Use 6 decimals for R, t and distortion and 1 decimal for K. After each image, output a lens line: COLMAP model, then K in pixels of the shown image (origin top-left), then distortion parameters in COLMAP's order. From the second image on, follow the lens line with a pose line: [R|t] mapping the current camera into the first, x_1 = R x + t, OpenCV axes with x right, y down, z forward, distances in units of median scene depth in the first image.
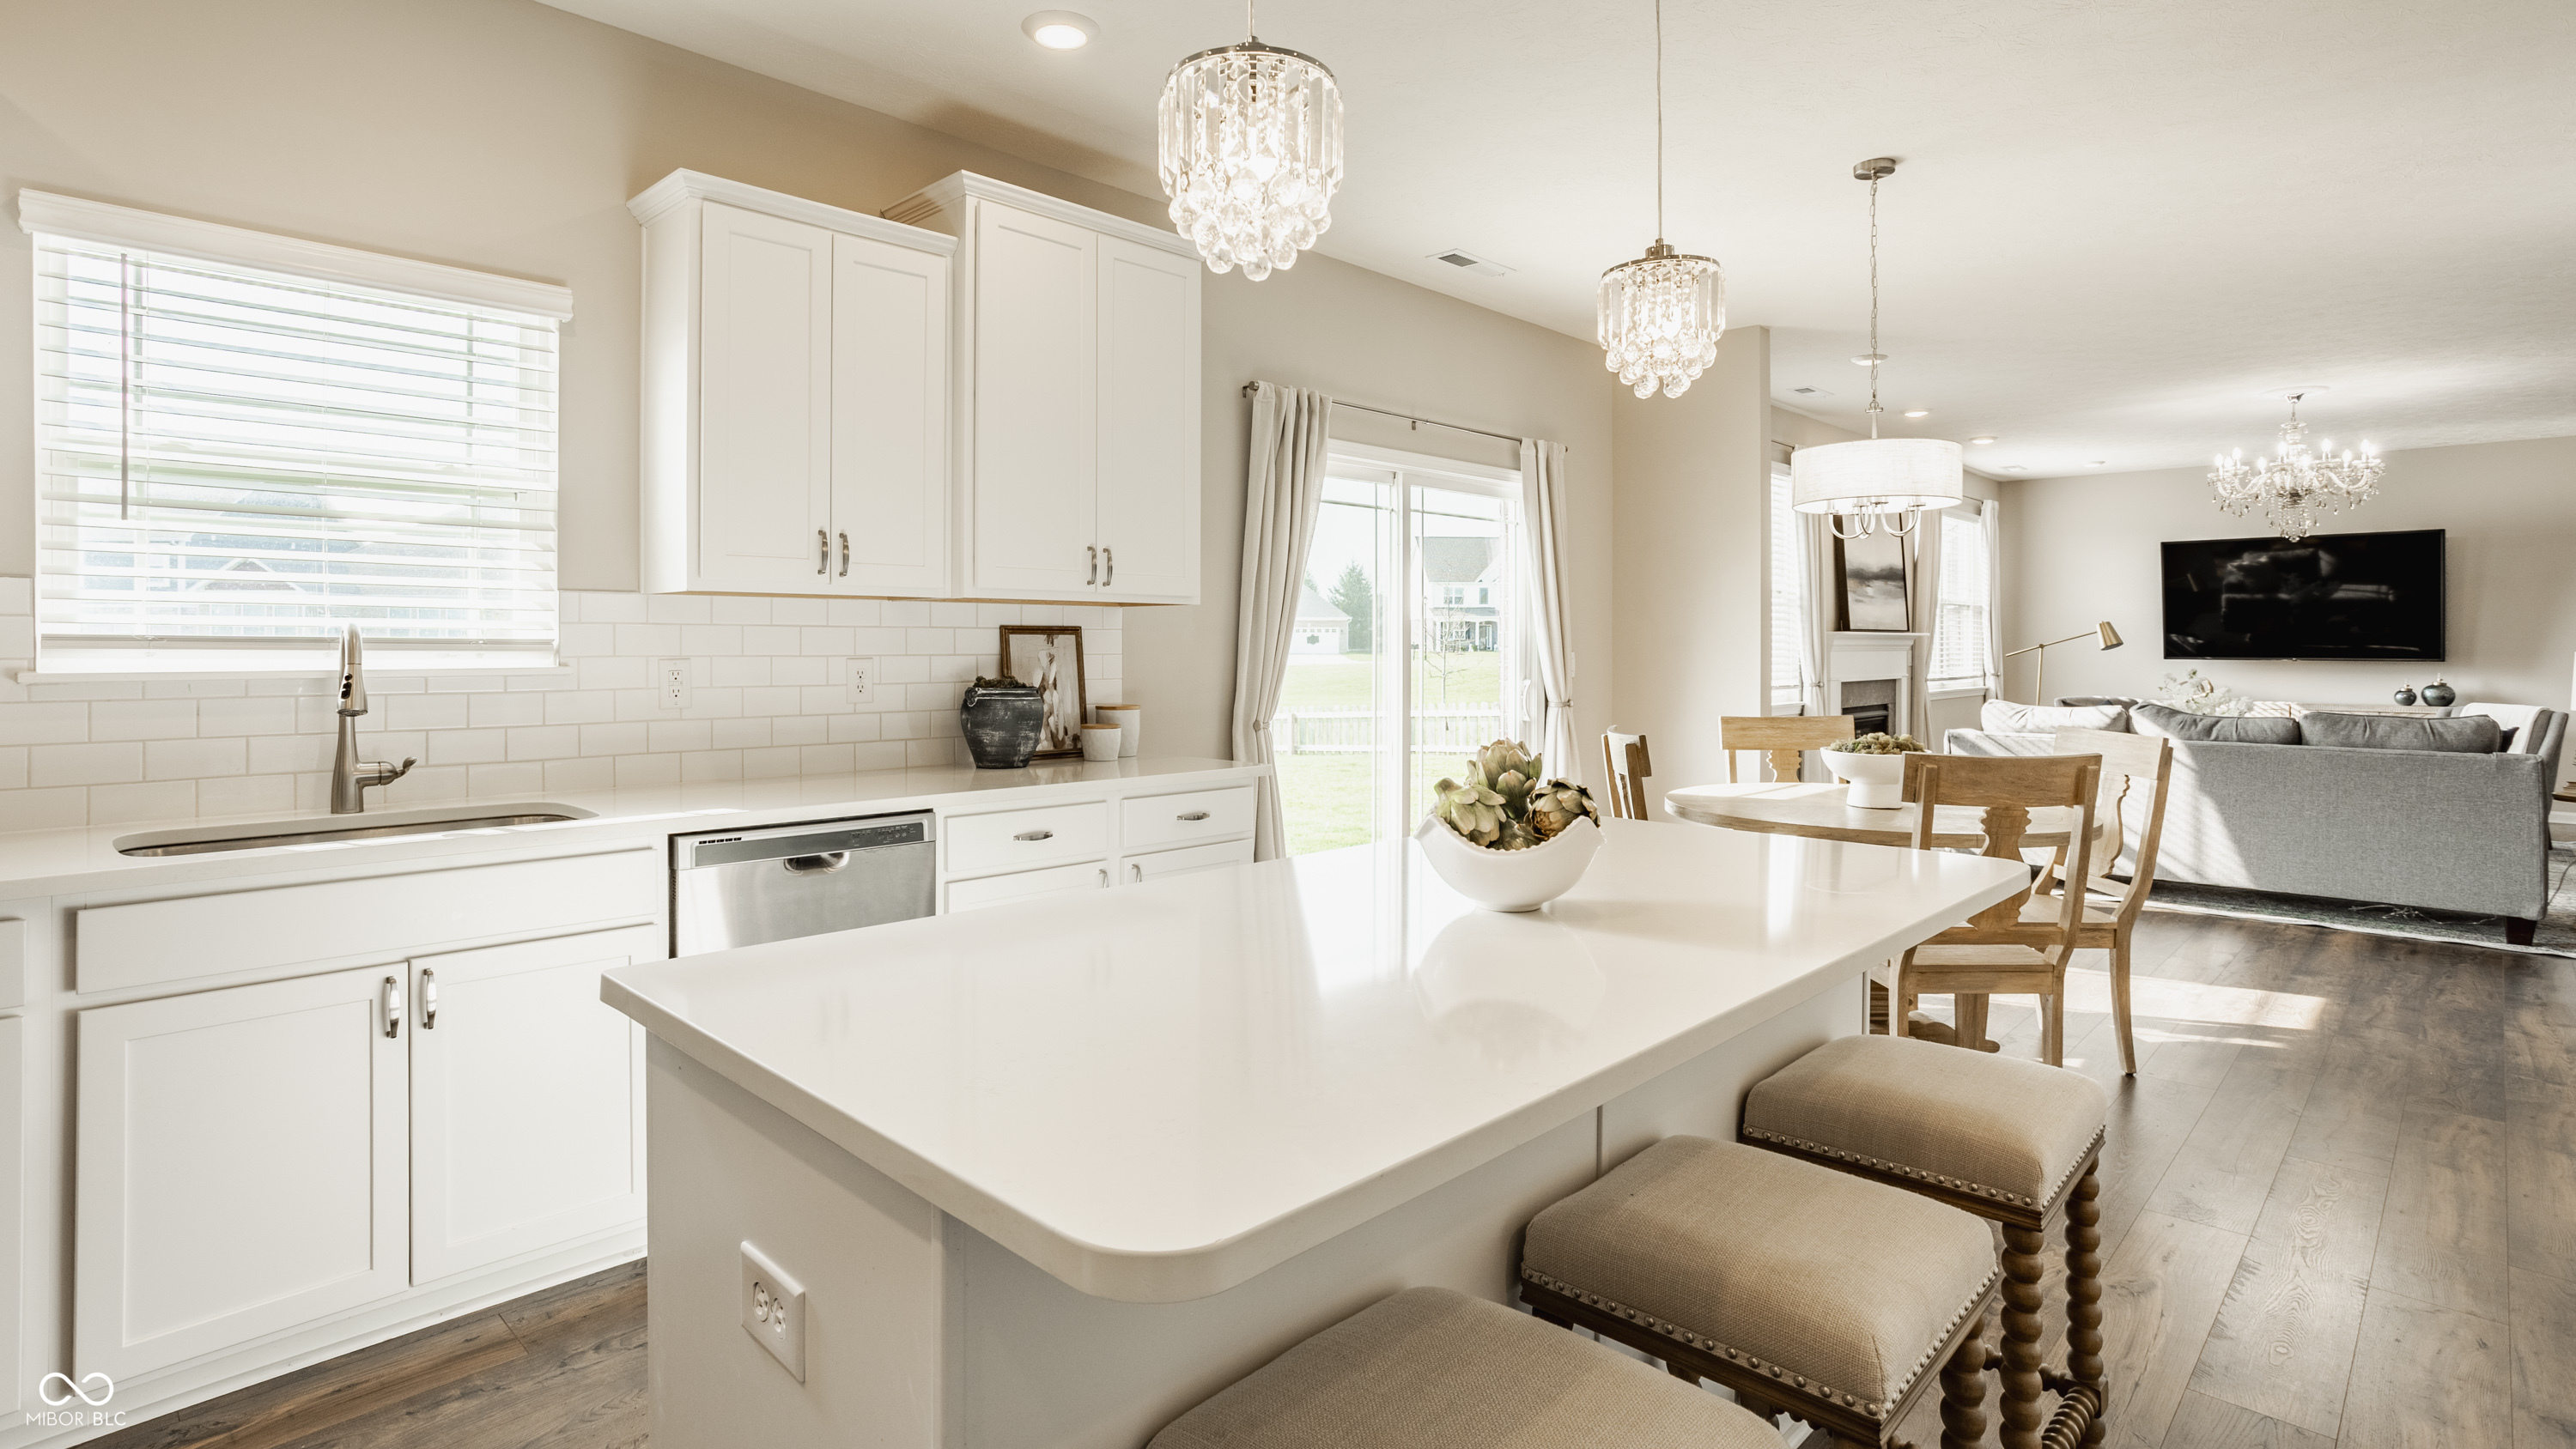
lens RADIAL K [[1246.3, 0, 1226.1], [0, 1246.3, 659.1], [0, 0, 1]] dist [-0.043037, 0.018614]
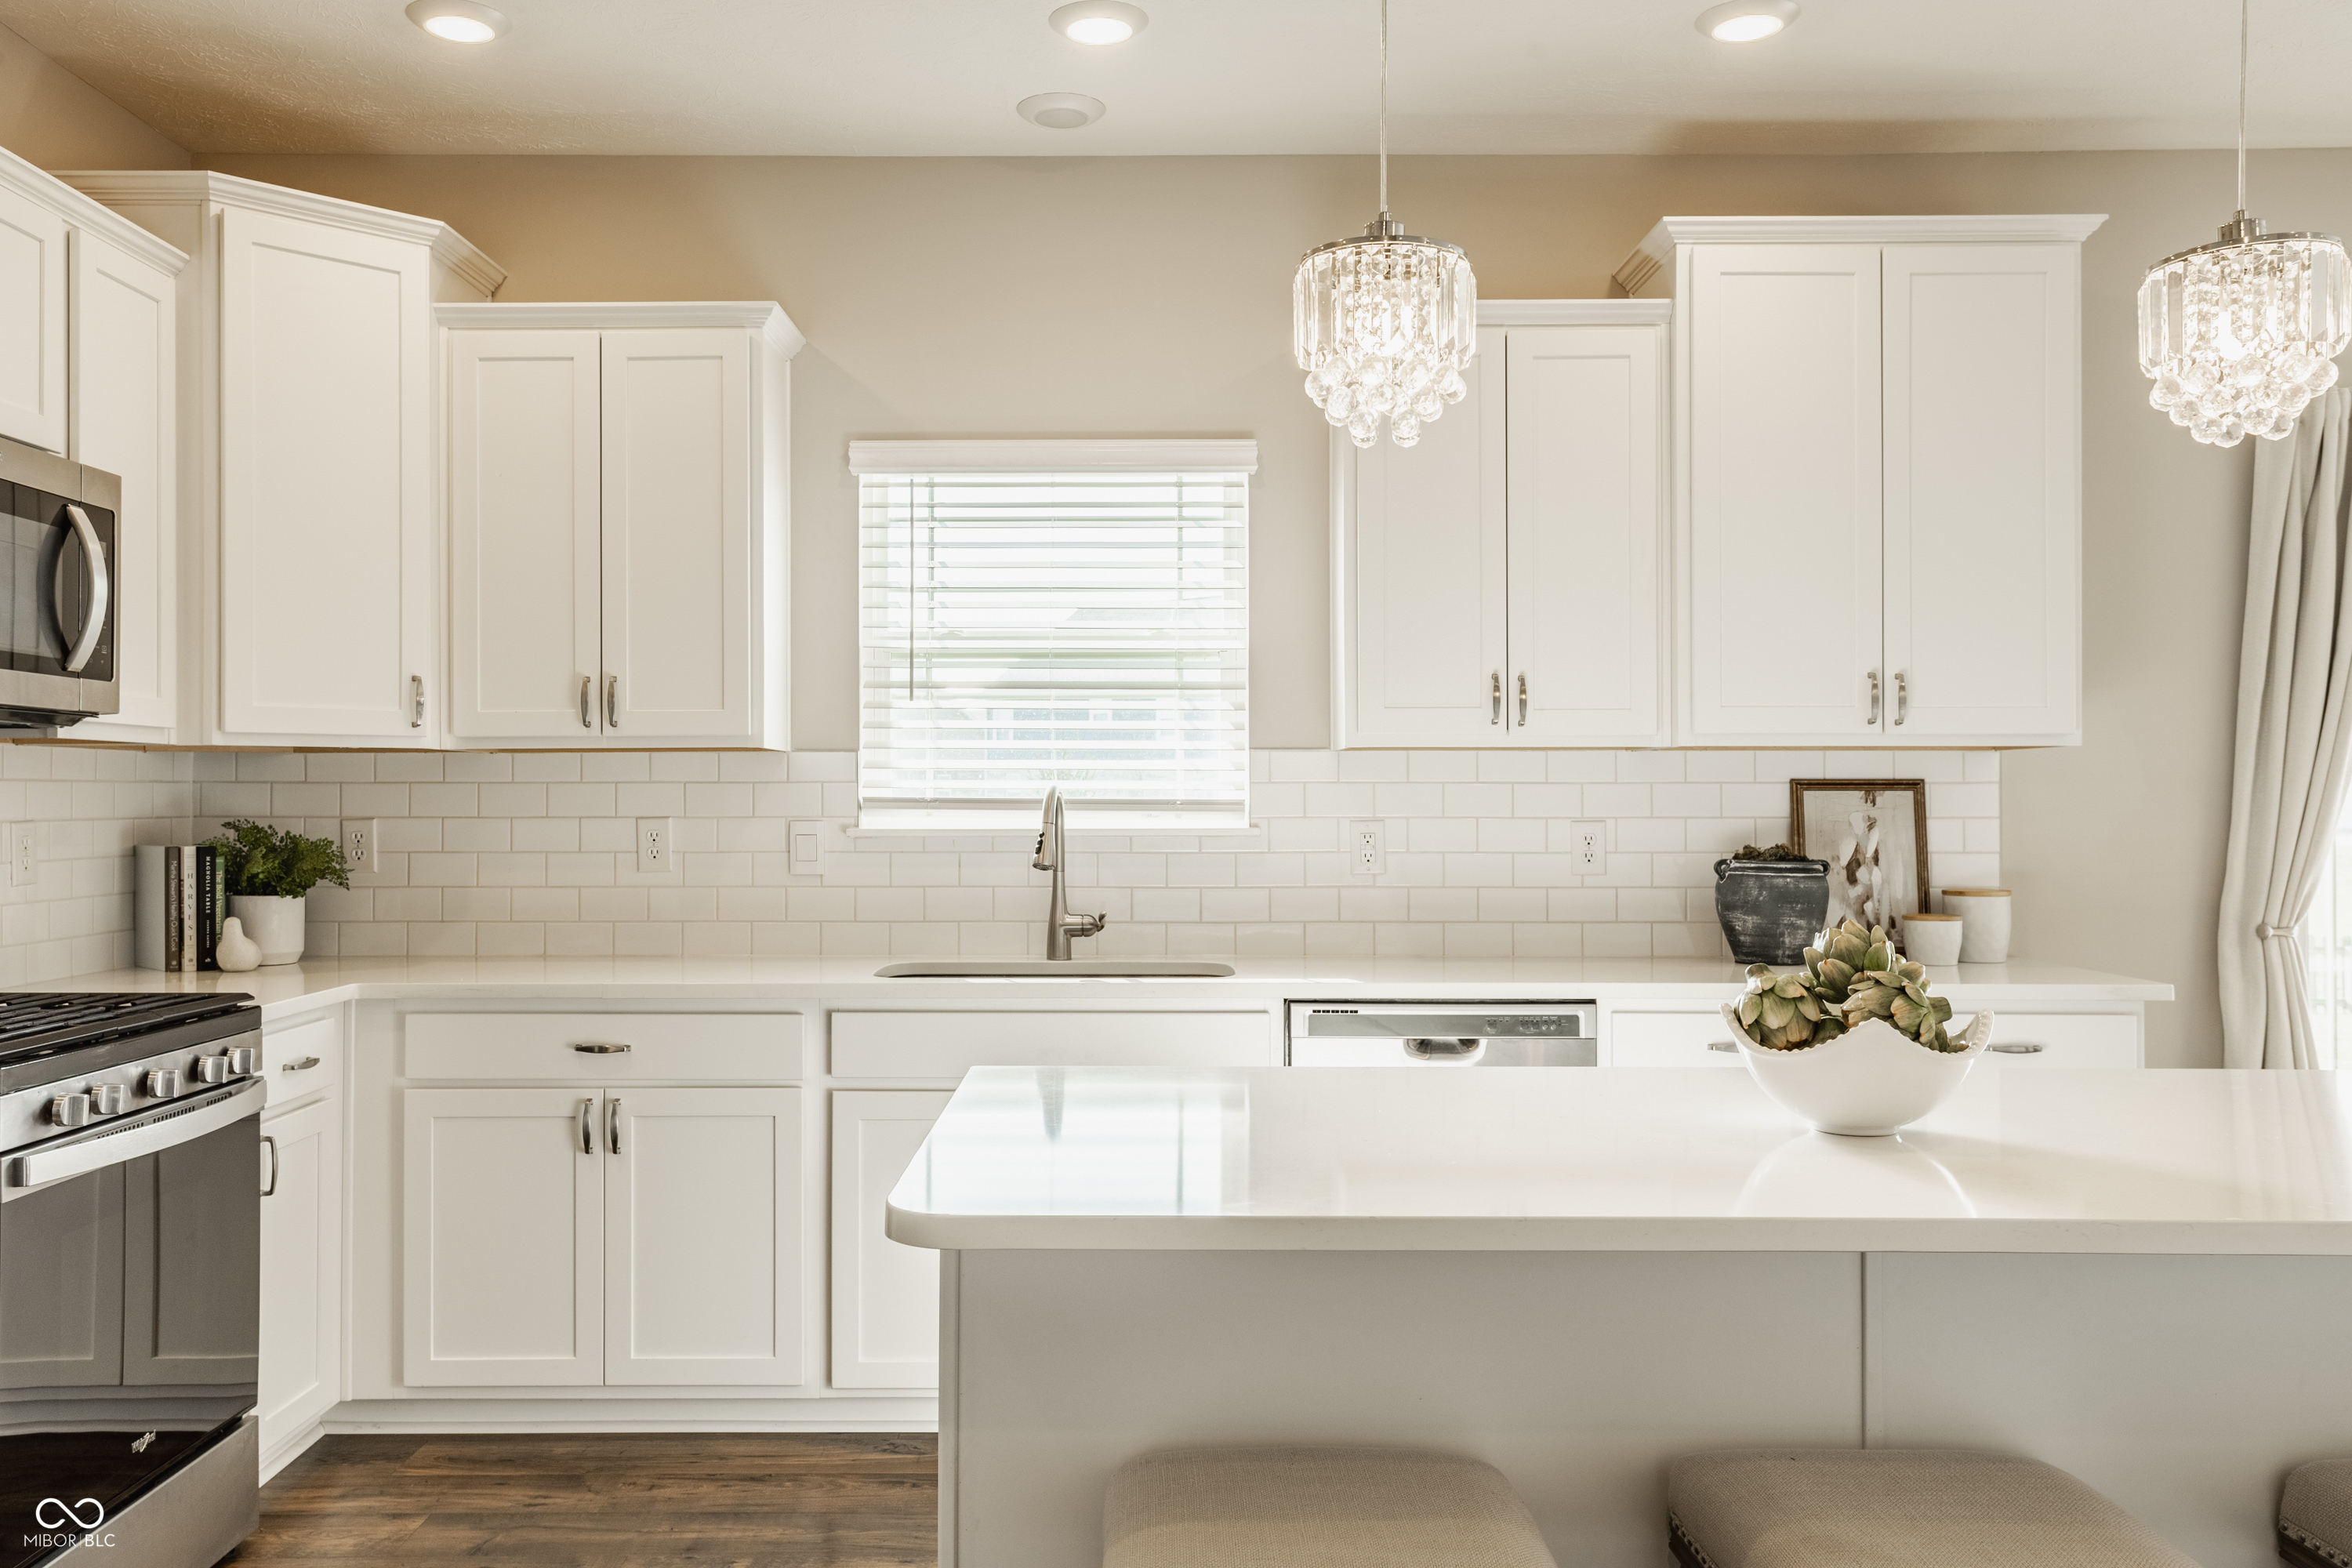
lens RADIAL K [[1856.8, 0, 1147.2], [0, 1856.8, 793.5], [0, 0, 1]] dist [0.007786, 0.022582]
pose [[0.709434, -0.005220, -0.704753, 0.339969], [-0.006870, 0.999874, -0.014323, 0.000567], [0.704739, 0.015003, 0.709308, -0.081249]]
